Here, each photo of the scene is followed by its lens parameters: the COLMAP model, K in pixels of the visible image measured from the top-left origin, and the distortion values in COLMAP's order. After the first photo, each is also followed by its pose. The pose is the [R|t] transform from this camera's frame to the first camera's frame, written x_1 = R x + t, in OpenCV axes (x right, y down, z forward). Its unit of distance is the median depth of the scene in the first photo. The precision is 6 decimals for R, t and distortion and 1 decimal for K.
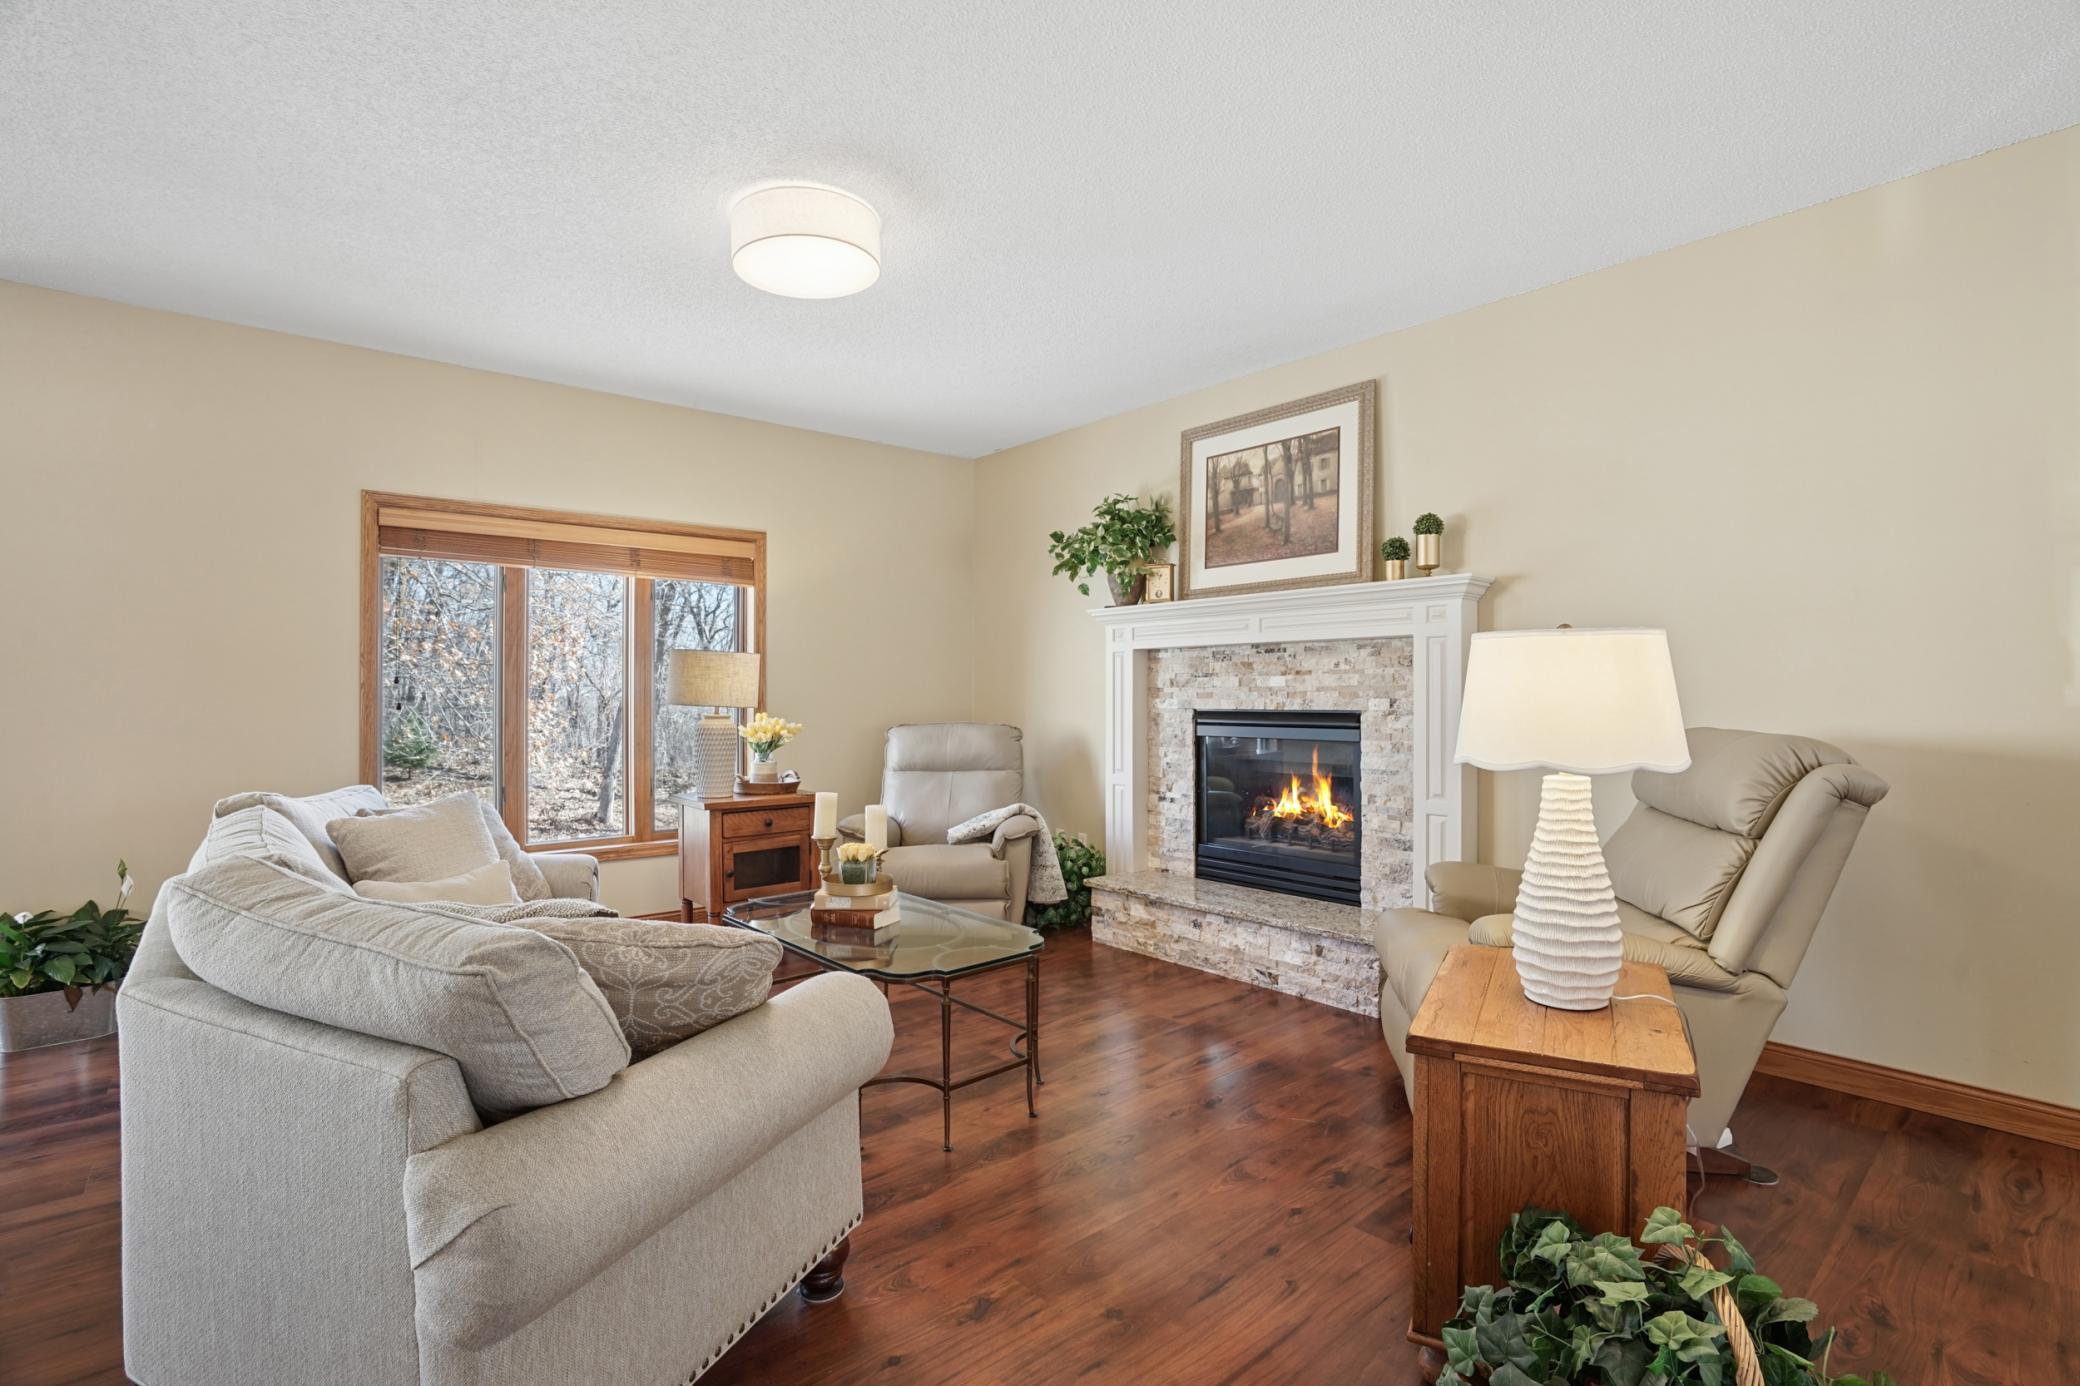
lens RADIAL K [[954.4, 0, 1053.0], [0, 954.4, 697.2], [0, 0, 1]] dist [-0.038850, 0.009163]
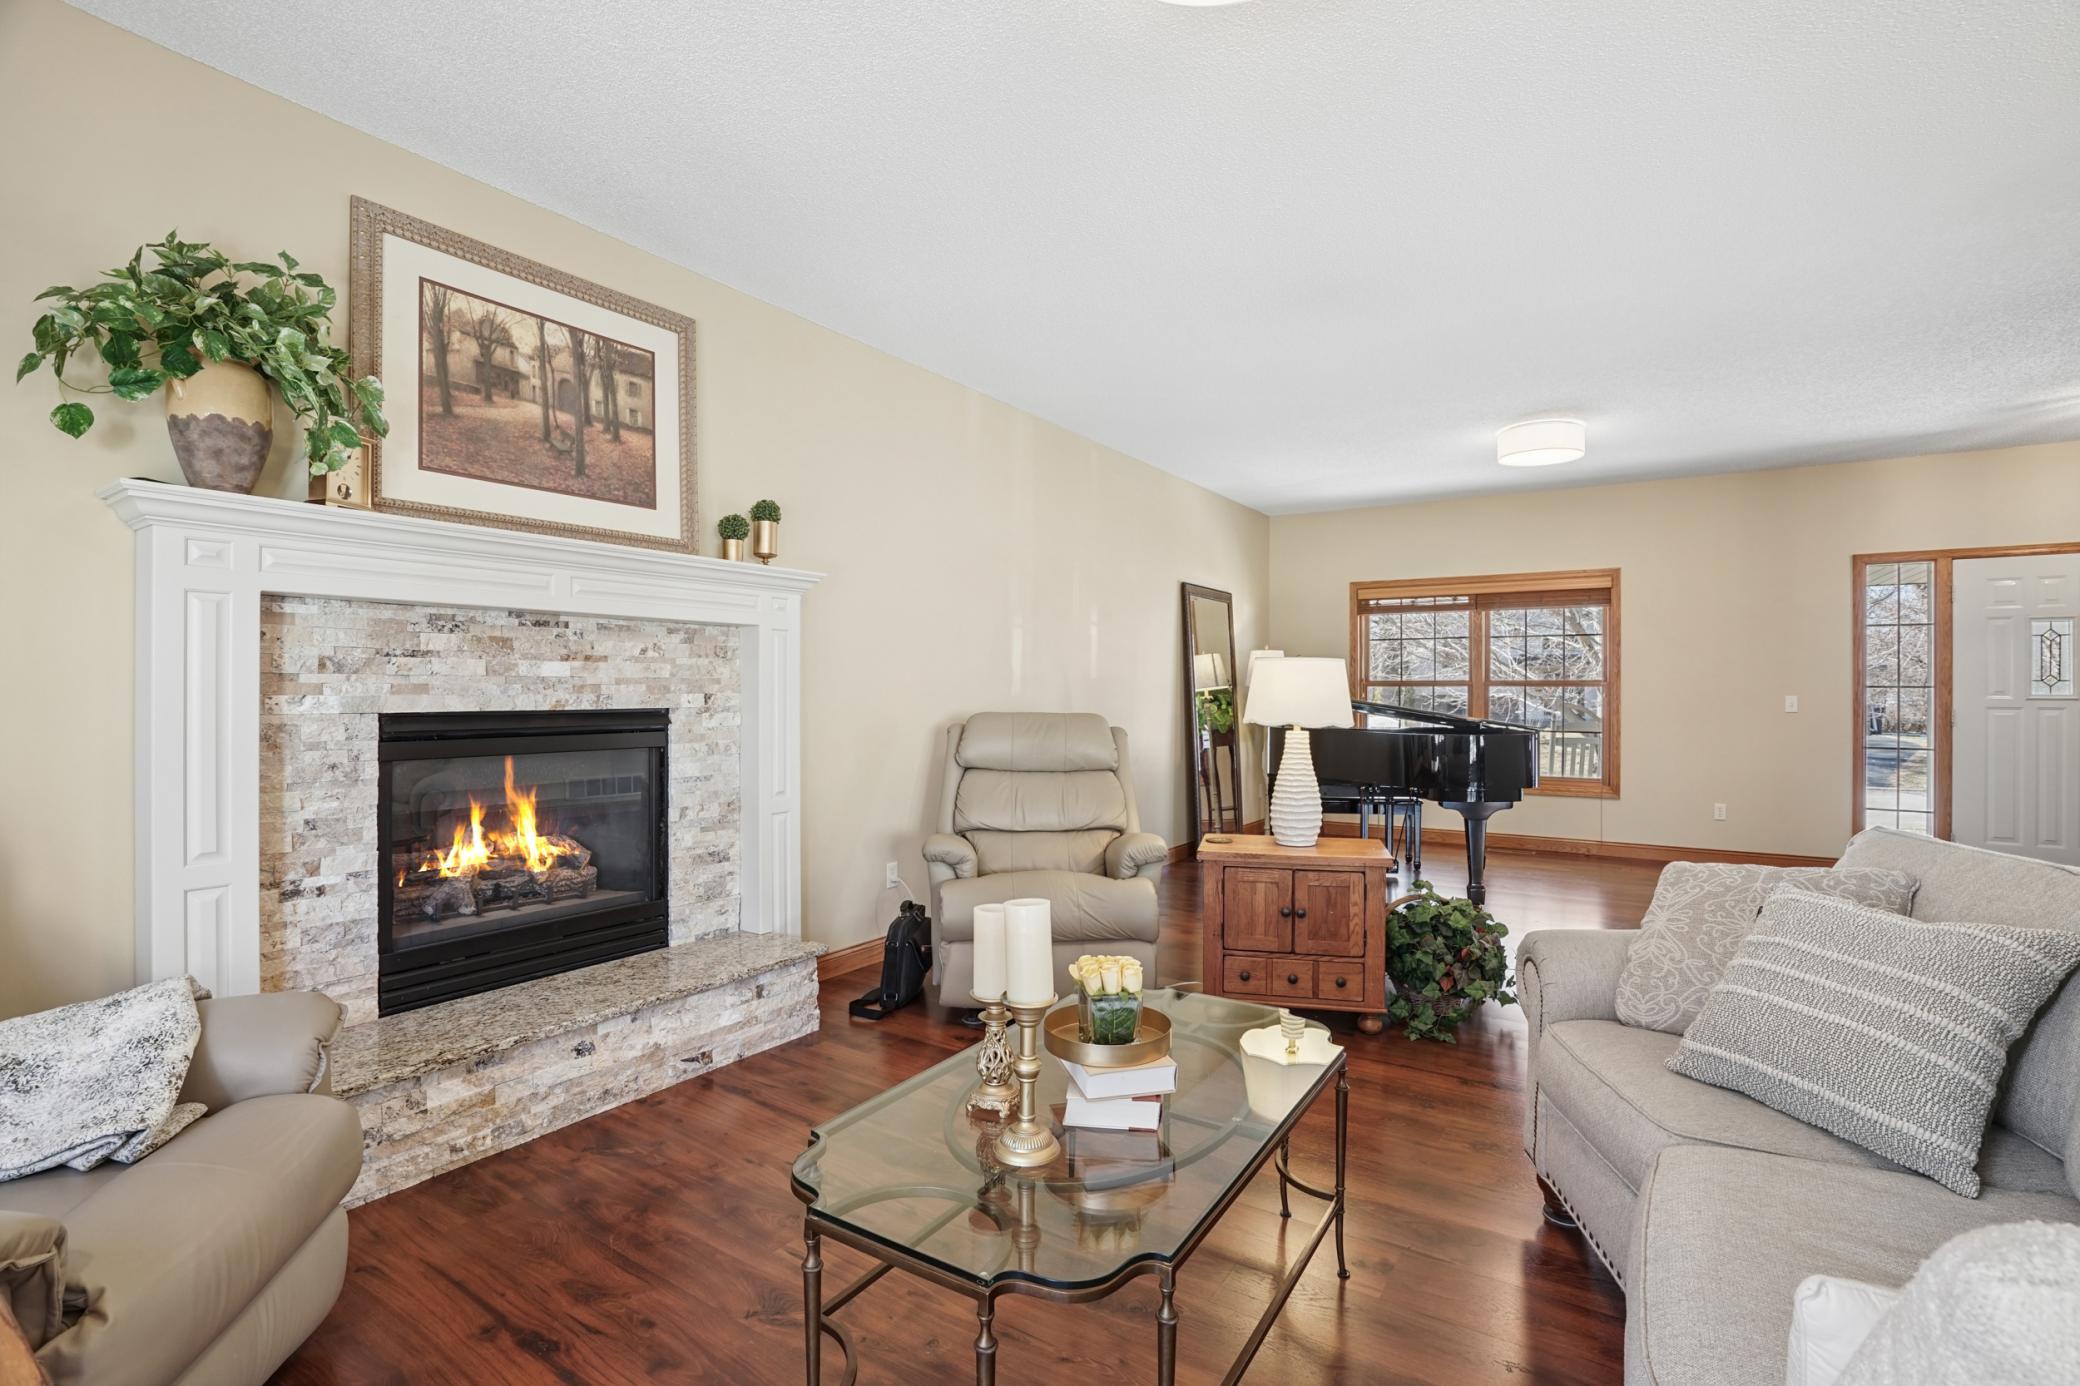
lens RADIAL K [[954.4, 0, 1037.7], [0, 954.4, 688.7], [0, 0, 1]] dist [-0.038850, 0.009163]
pose [[-0.249356, -0.000293, 0.968412, -0.522464], [-0.003263, 0.999995, -0.000537, -0.003191], [-0.968406, -0.003294, -0.249356, 0.844001]]
